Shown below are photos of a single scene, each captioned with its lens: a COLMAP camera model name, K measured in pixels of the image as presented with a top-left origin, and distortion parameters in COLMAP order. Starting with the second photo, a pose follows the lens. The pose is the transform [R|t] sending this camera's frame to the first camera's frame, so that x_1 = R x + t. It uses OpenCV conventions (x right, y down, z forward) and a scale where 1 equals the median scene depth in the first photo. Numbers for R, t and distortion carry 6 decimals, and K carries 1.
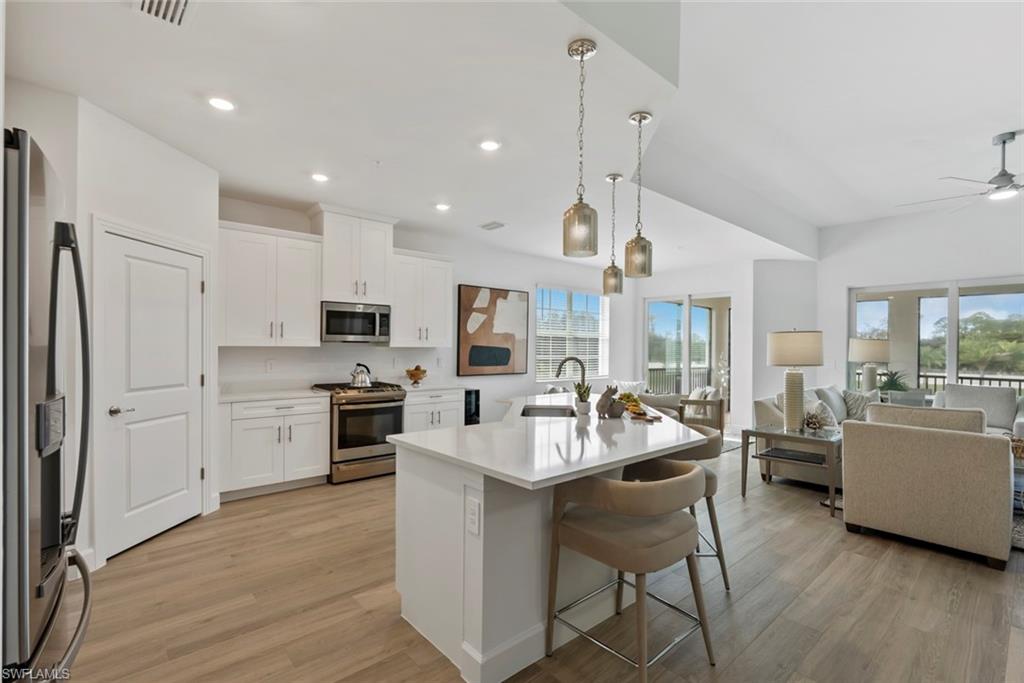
lens RADIAL K [[464.7, 0, 512.8], [0, 464.7, 346.3], [0, 0, 1]] dist [0.000070, -0.000082]
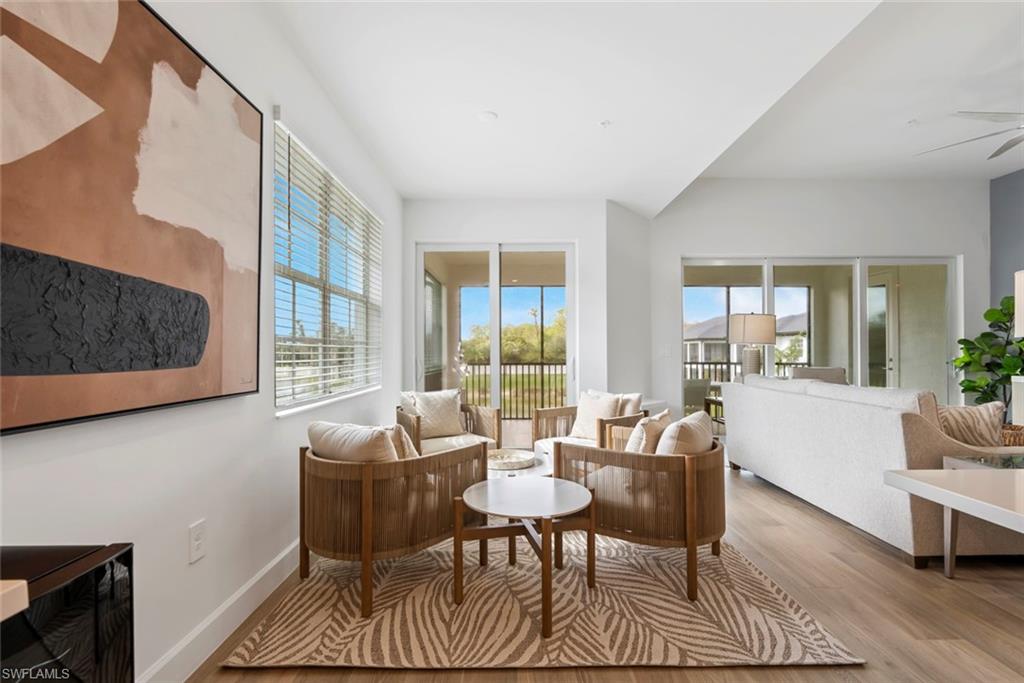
lens RADIAL K [[458.3, 0, 519.0], [0, 458.3, 348.8], [0, 0, 1]] dist [0.000838, 0.000195]
pose [[0.644271, -0.006055, 0.764773, -0.118437], [0.004328, 0.999982, 0.004271, 0.043773], [-0.764785, 0.000558, 0.644286, 0.981921]]
